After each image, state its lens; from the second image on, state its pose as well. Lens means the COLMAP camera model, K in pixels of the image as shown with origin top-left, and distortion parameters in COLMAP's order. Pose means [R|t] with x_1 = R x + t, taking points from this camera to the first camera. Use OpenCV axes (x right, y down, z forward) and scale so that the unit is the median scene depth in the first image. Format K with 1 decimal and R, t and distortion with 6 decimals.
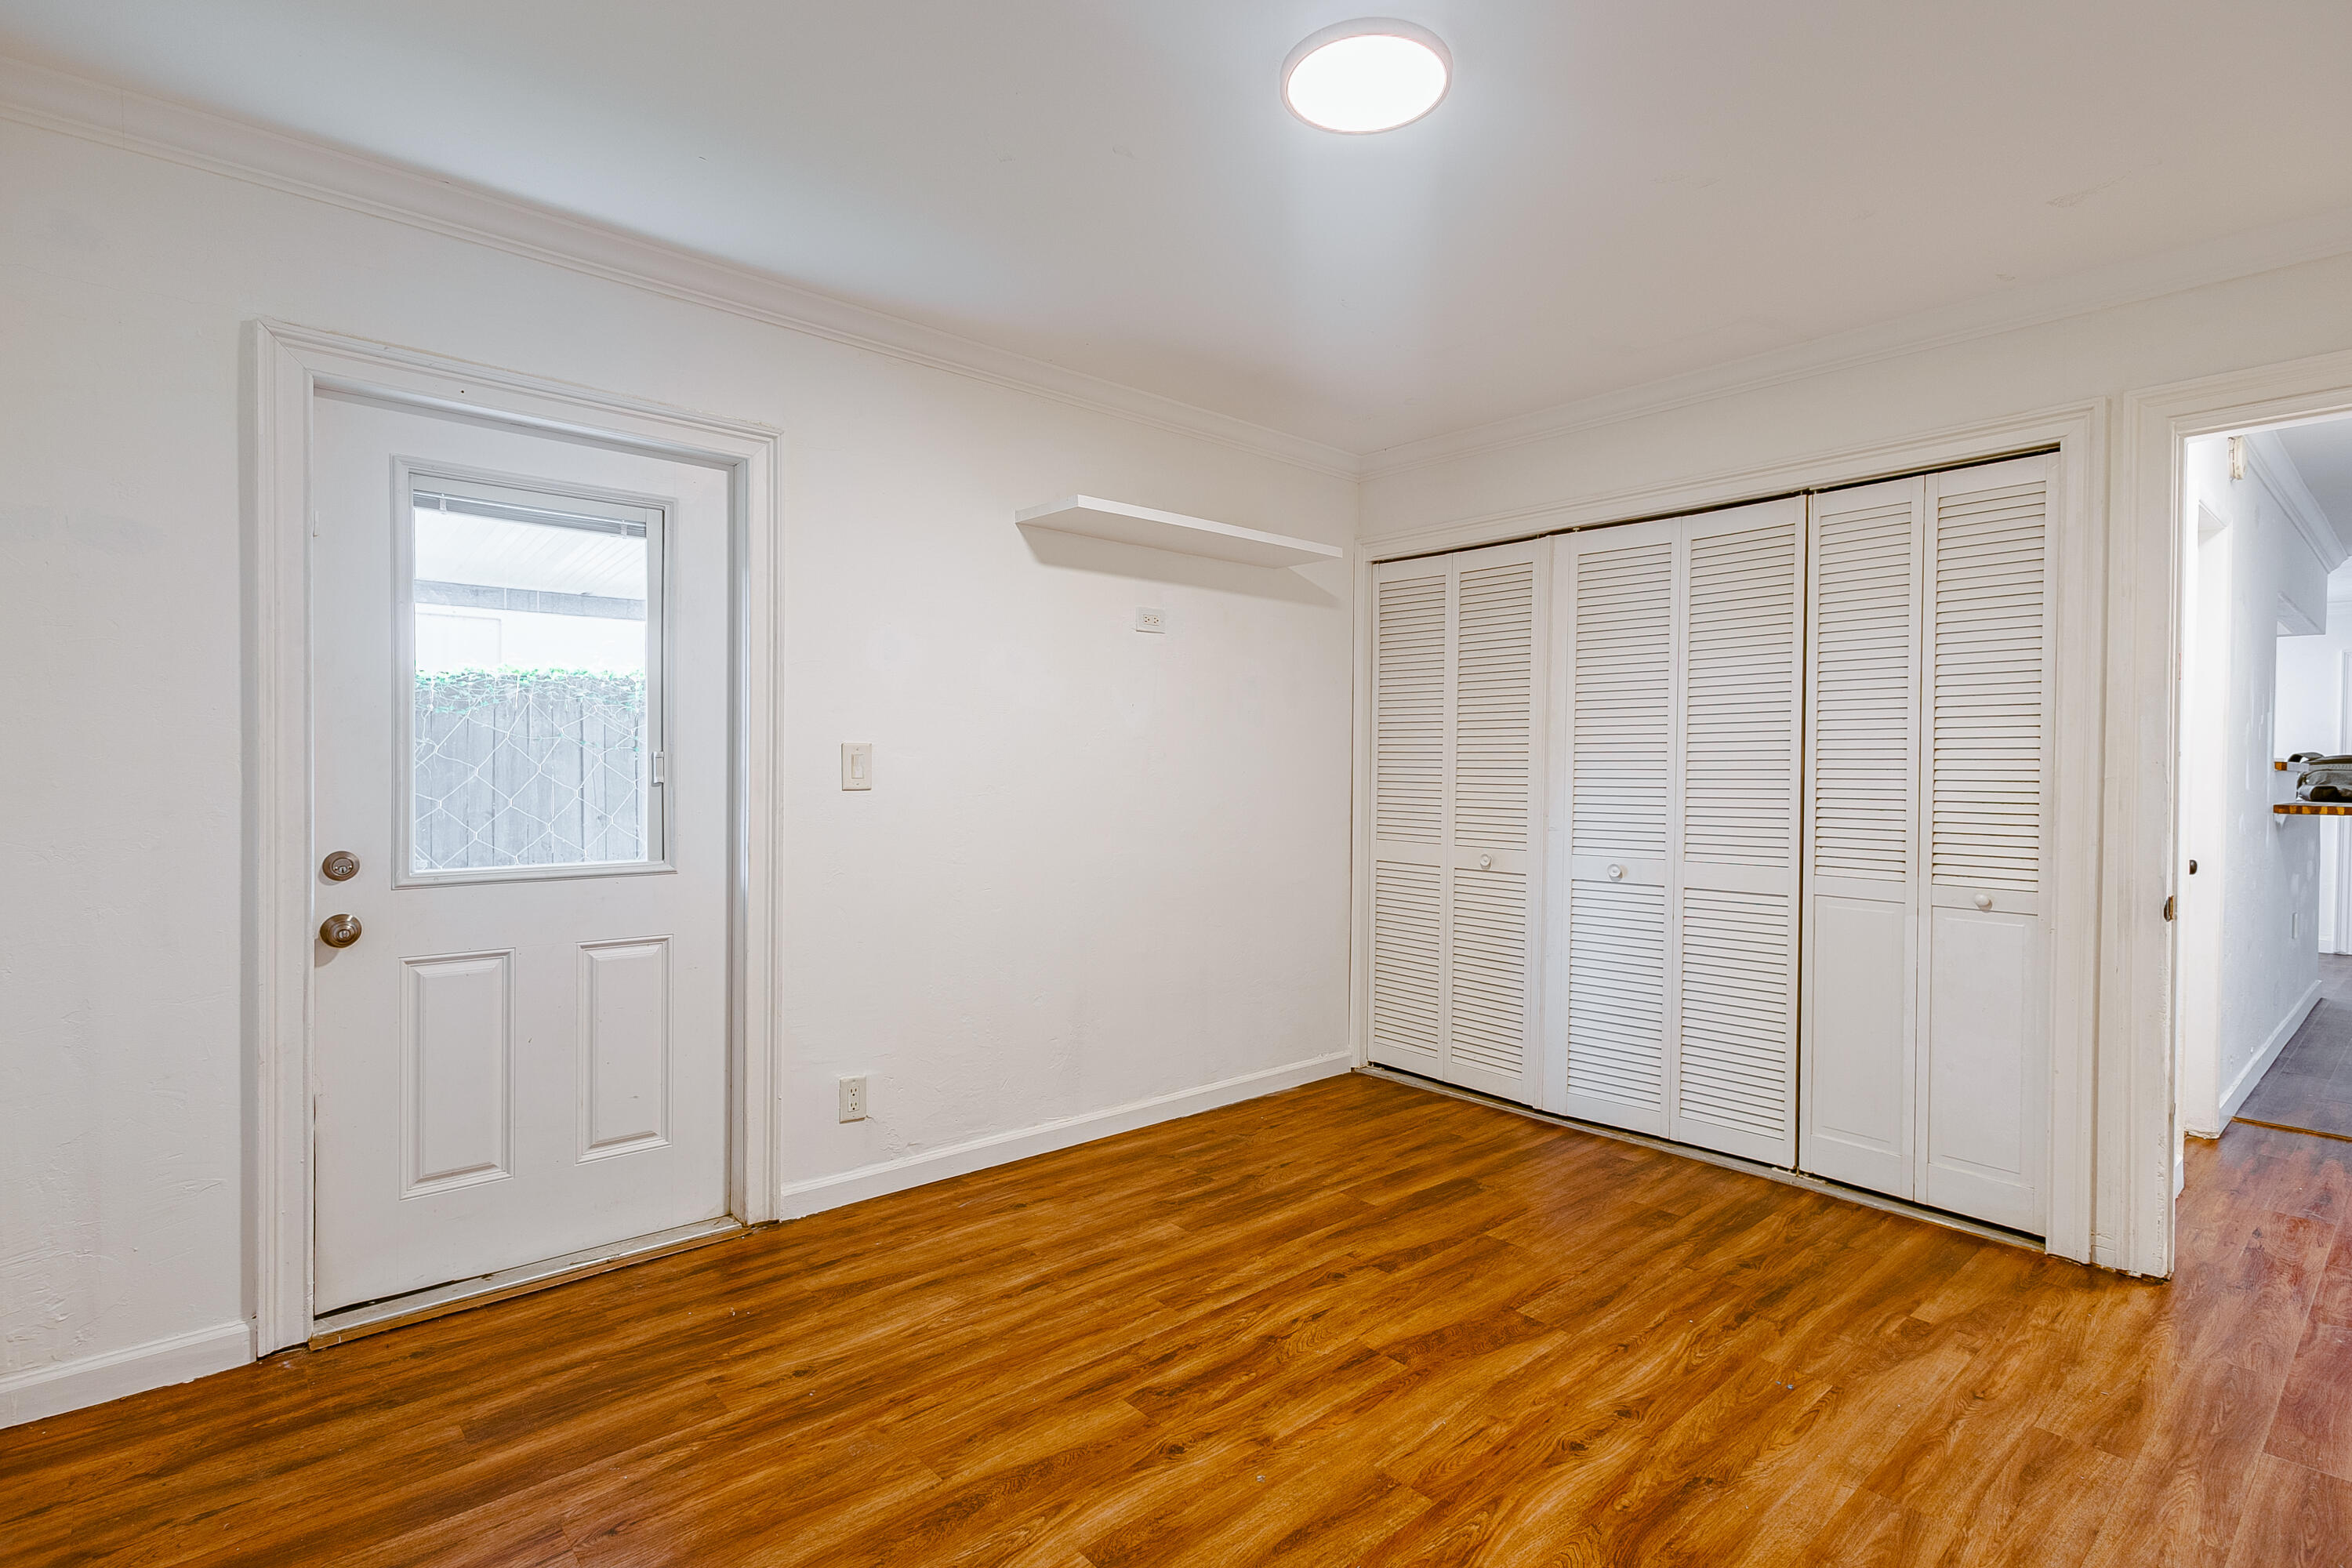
lens RADIAL K [[1137.9, 0, 1174.3], [0, 1137.9, 779.0], [0, 0, 1]] dist [0.010430, -0.002109]
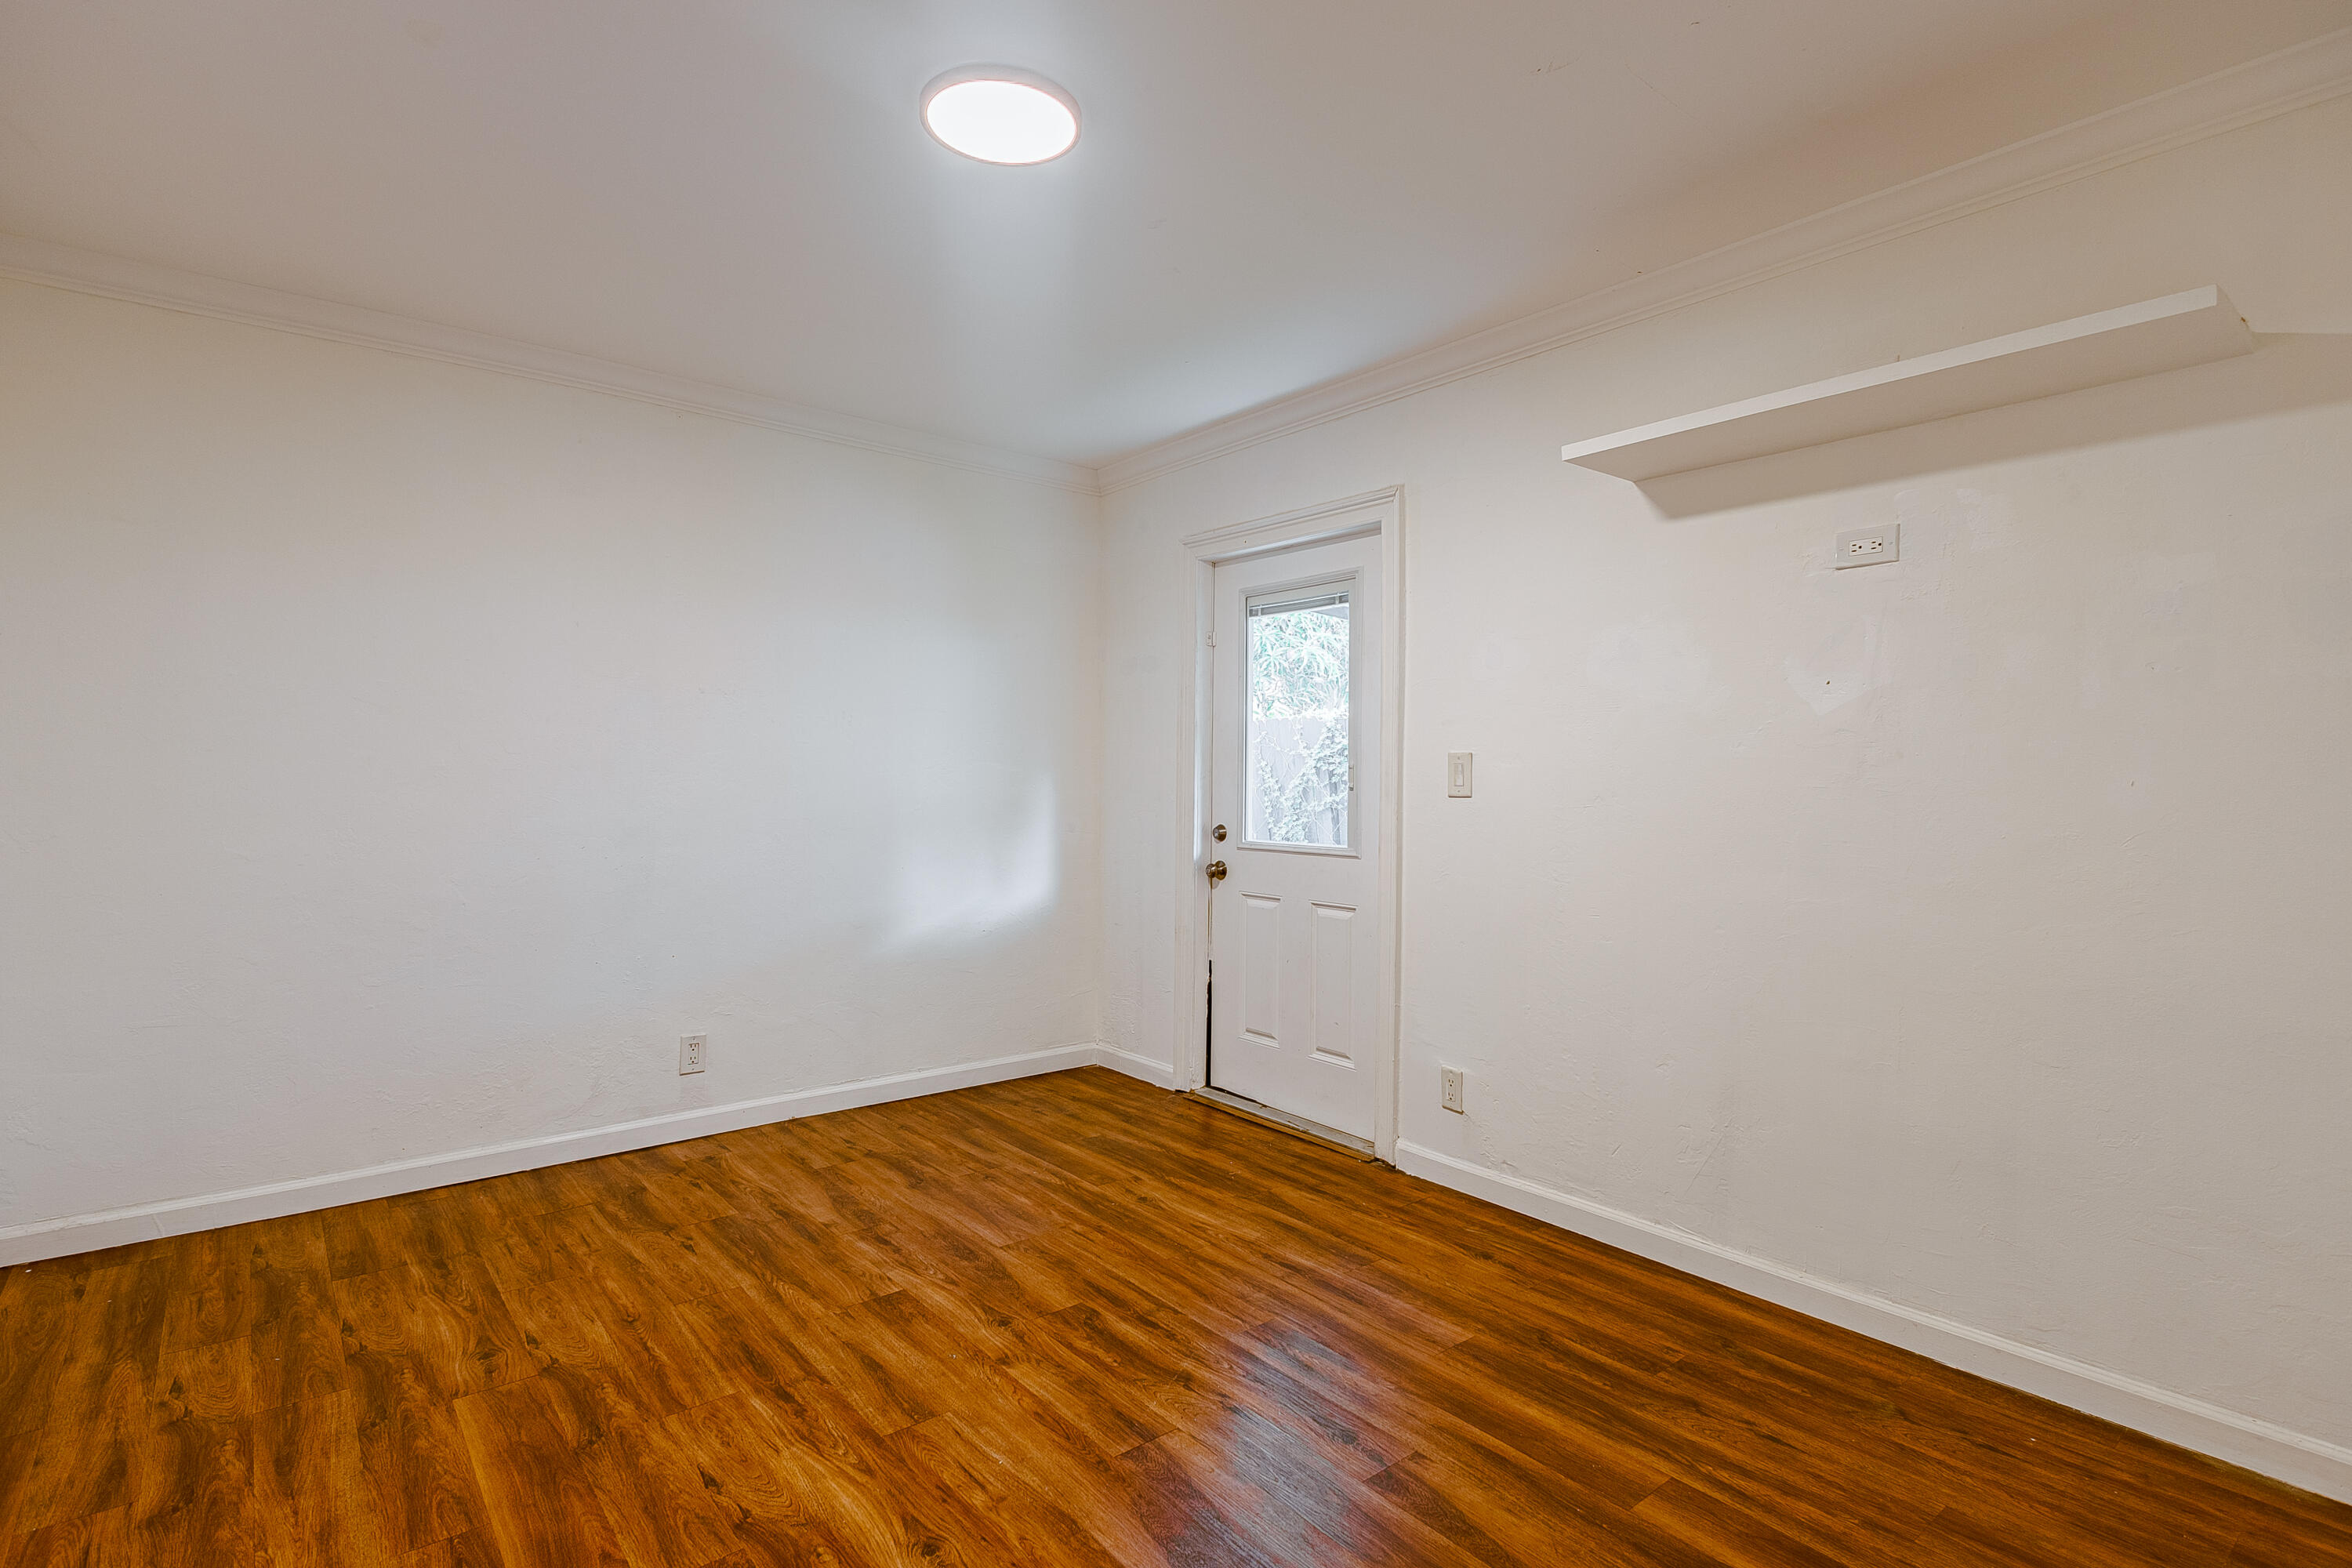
lens RADIAL K [[1137.9, 0, 1183.3], [0, 1137.9, 777.9], [0, 0, 1]] dist [0.010430, -0.002109]
pose [[-0.036214, -0.006146, -0.999325, 1.001657], [-0.017537, 0.999831, -0.005513, 0.002901], [0.999190, 0.017326, -0.036315, 1.002982]]
